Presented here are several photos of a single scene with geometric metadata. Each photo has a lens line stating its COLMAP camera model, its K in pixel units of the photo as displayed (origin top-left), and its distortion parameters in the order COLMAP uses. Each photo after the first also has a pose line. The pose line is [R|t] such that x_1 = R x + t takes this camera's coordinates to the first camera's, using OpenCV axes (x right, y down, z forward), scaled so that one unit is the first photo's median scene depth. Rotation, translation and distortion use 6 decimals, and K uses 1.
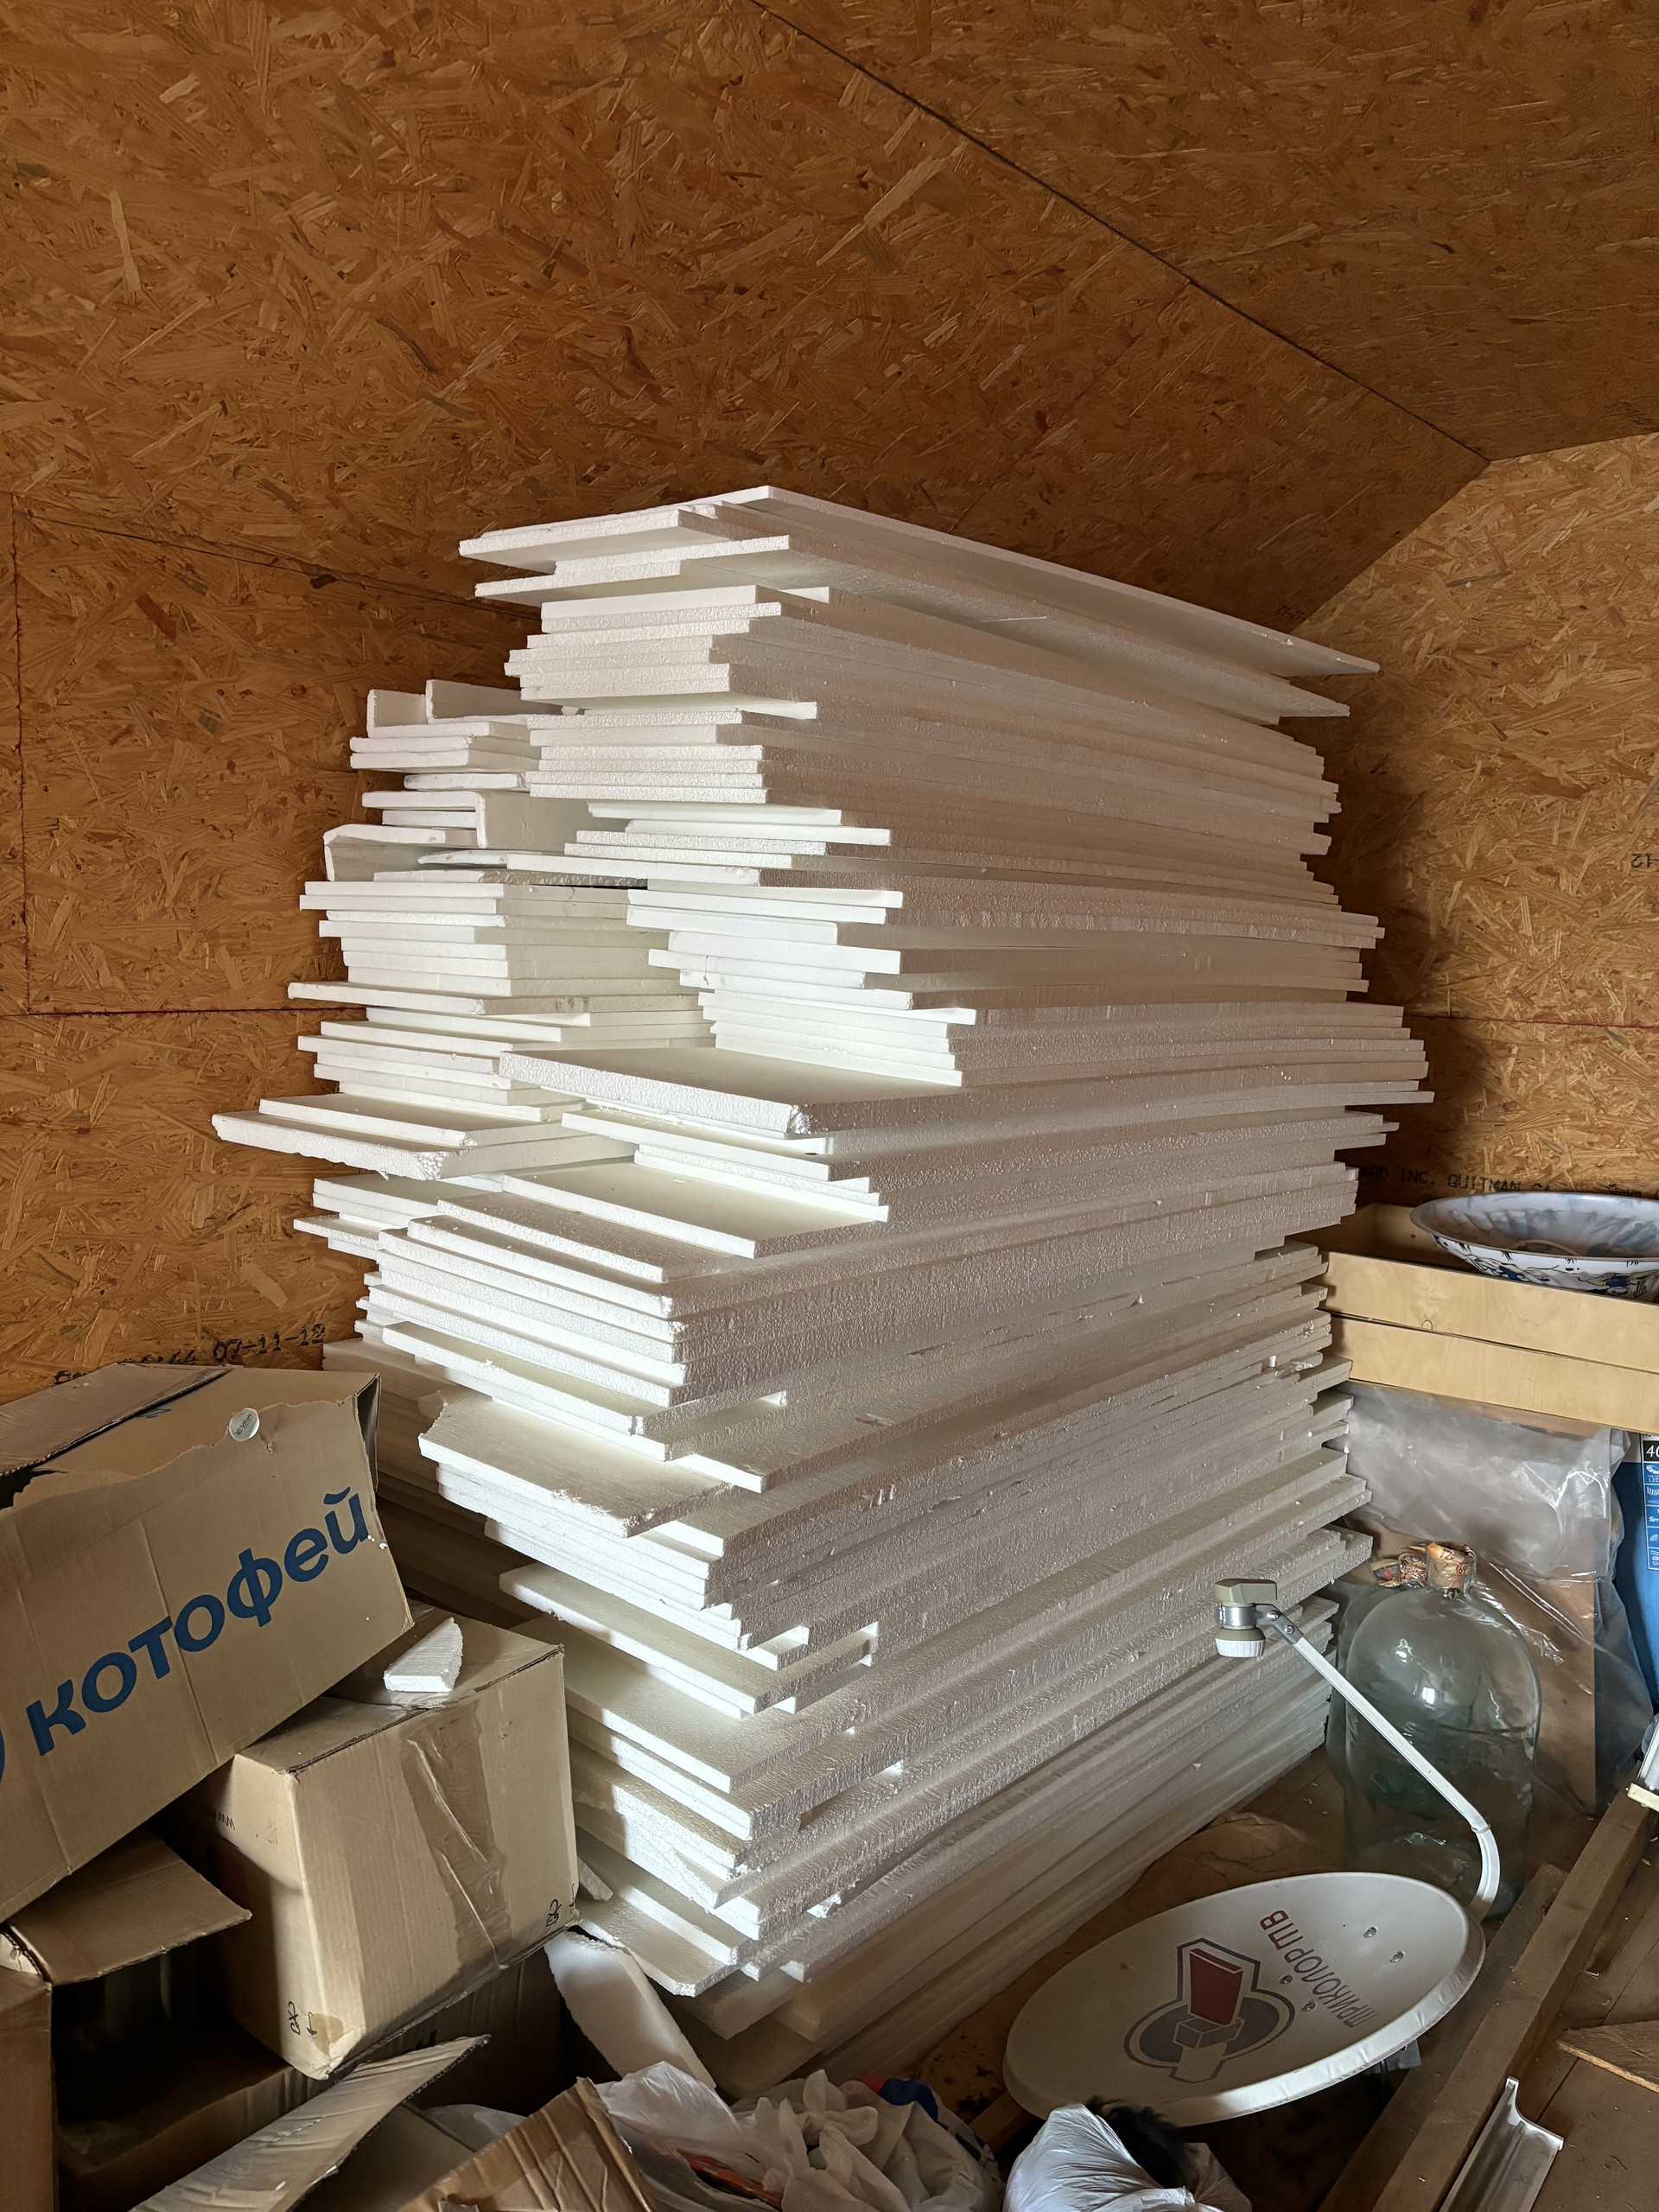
lens RADIAL K [[1713.6, 0, 829.5], [0, 1713.6, 1106.0], [0, 0, 1]] dist [0.072817, -0.060448]
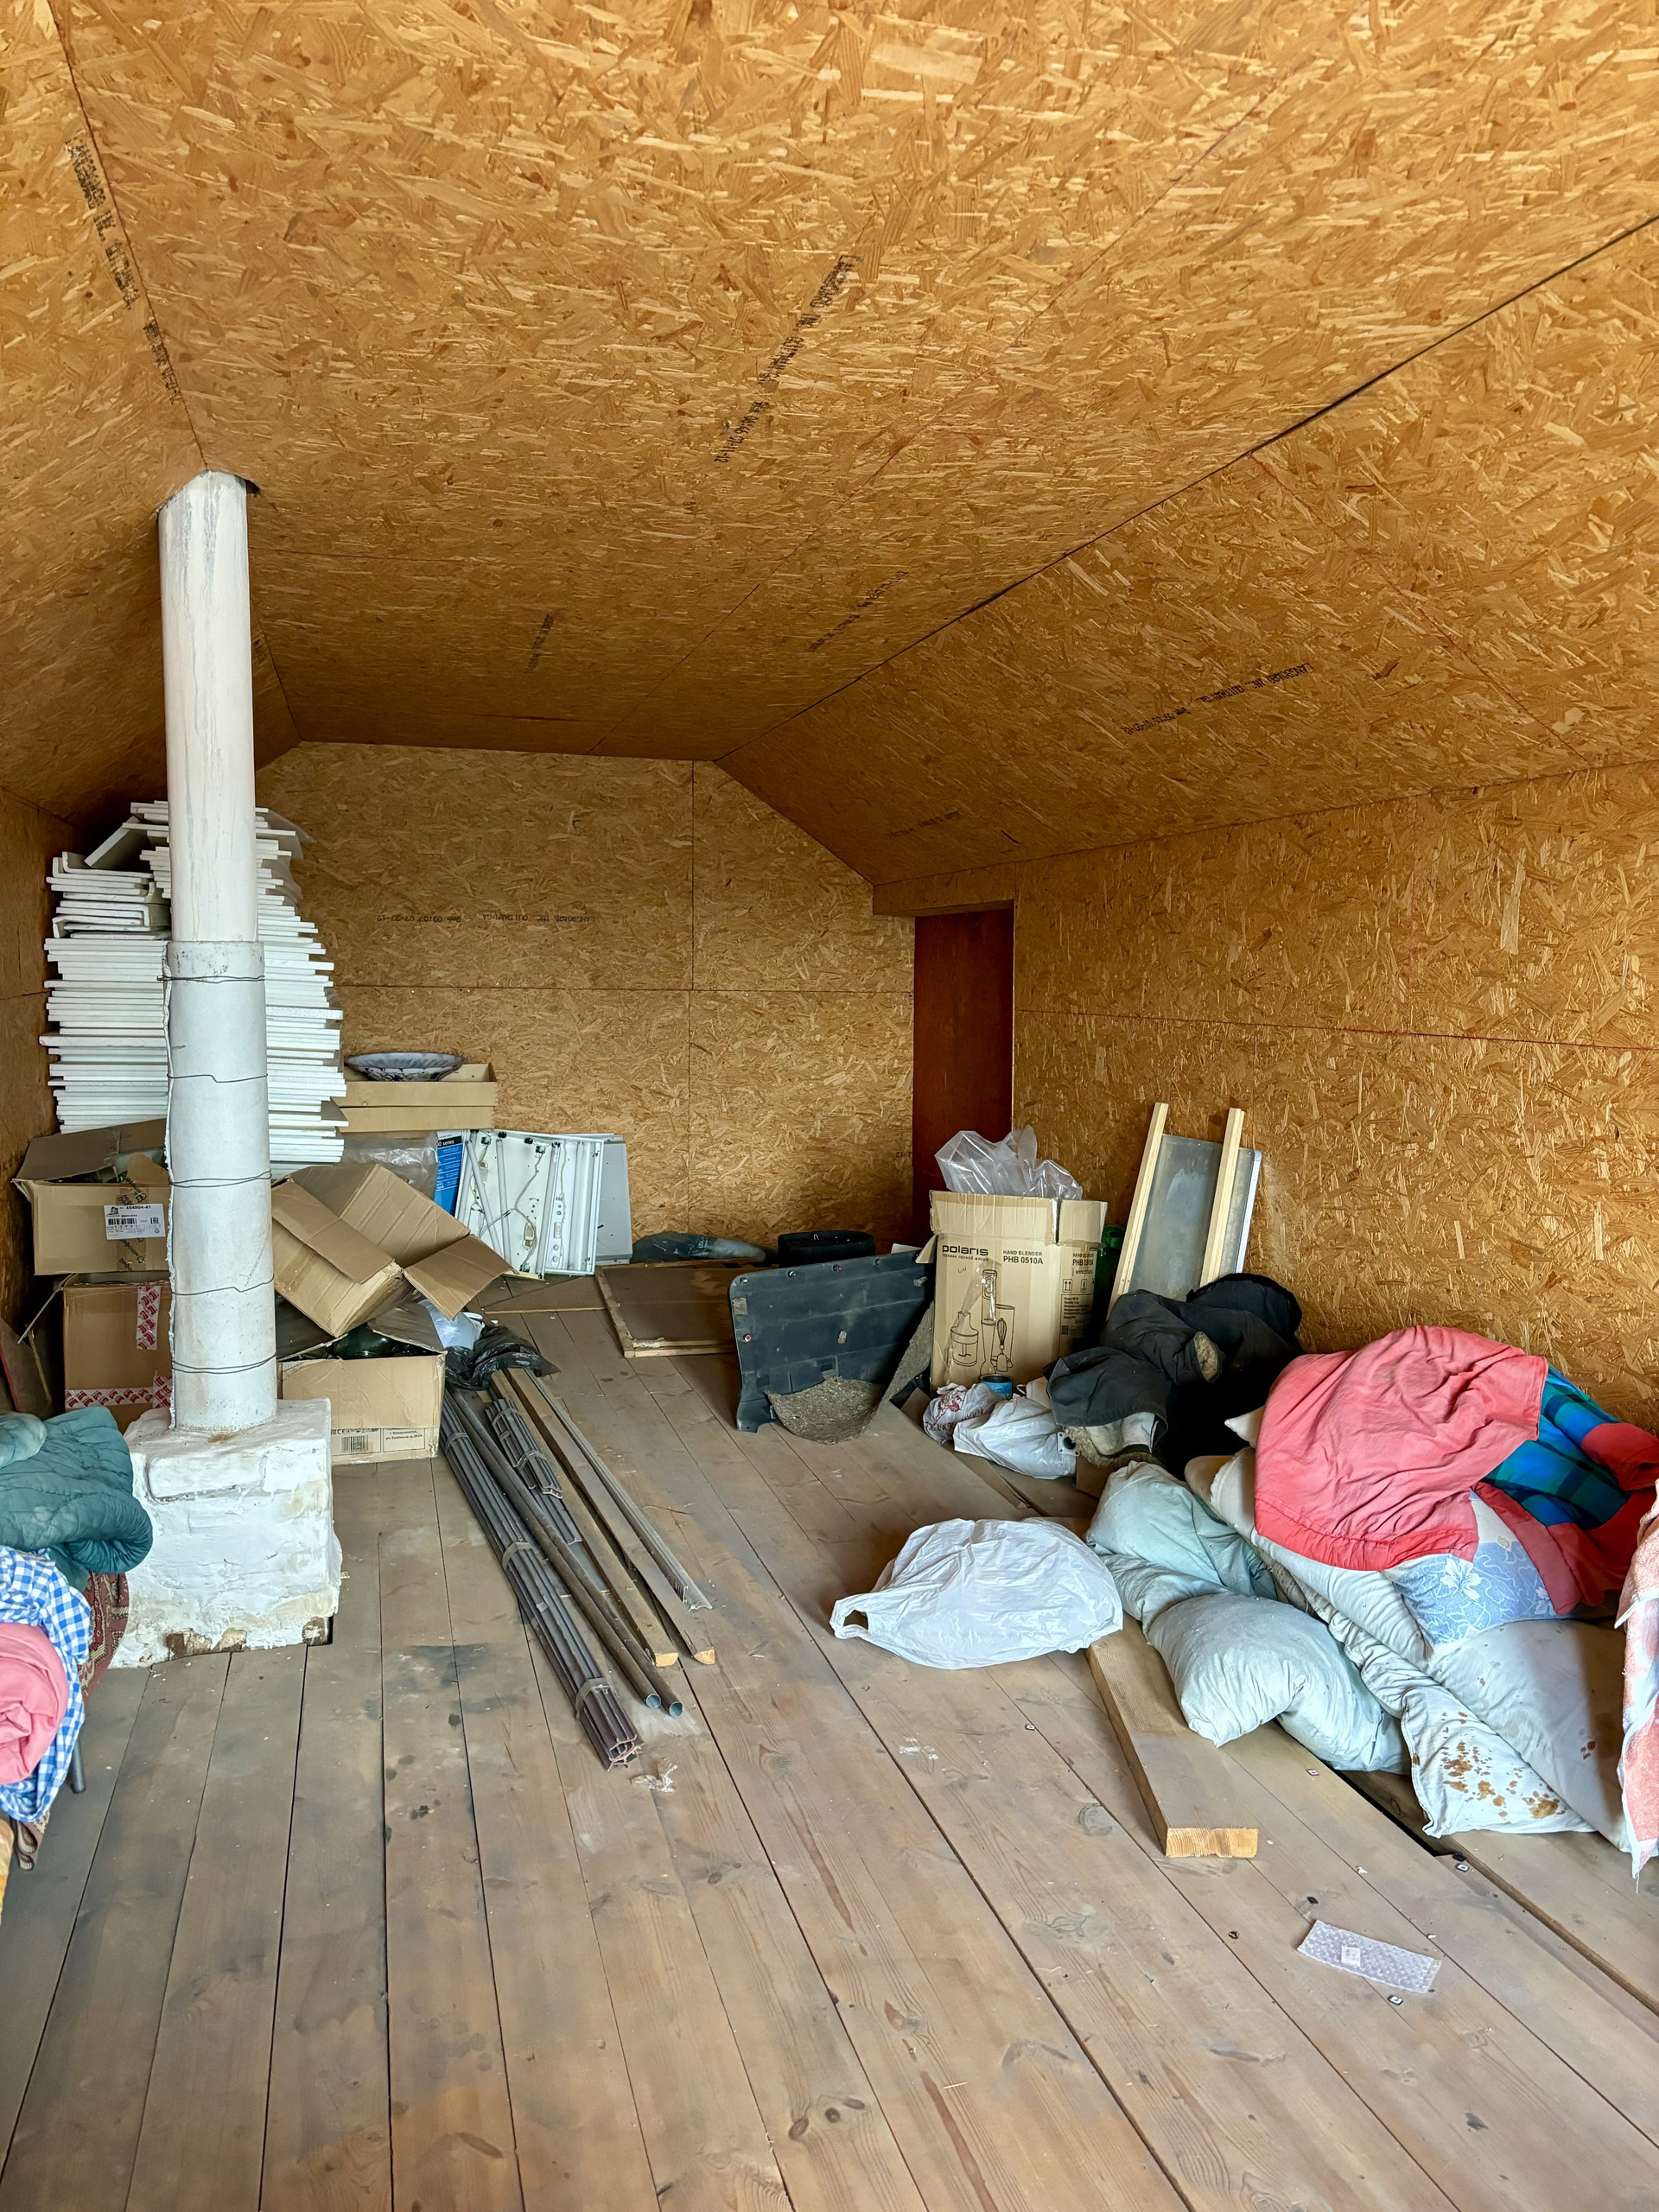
lens RADIAL K [[1713.6, 0, 829.5], [0, 1713.6, 1106.0], [0, 0, 1]] dist [0.072817, -0.060448]
pose [[0.564870, -0.090448, 0.820208, -1.668270], [0.081342, 0.995237, 0.053730, 0.059405], [-0.821161, 0.036367, 0.569537, -1.241041]]
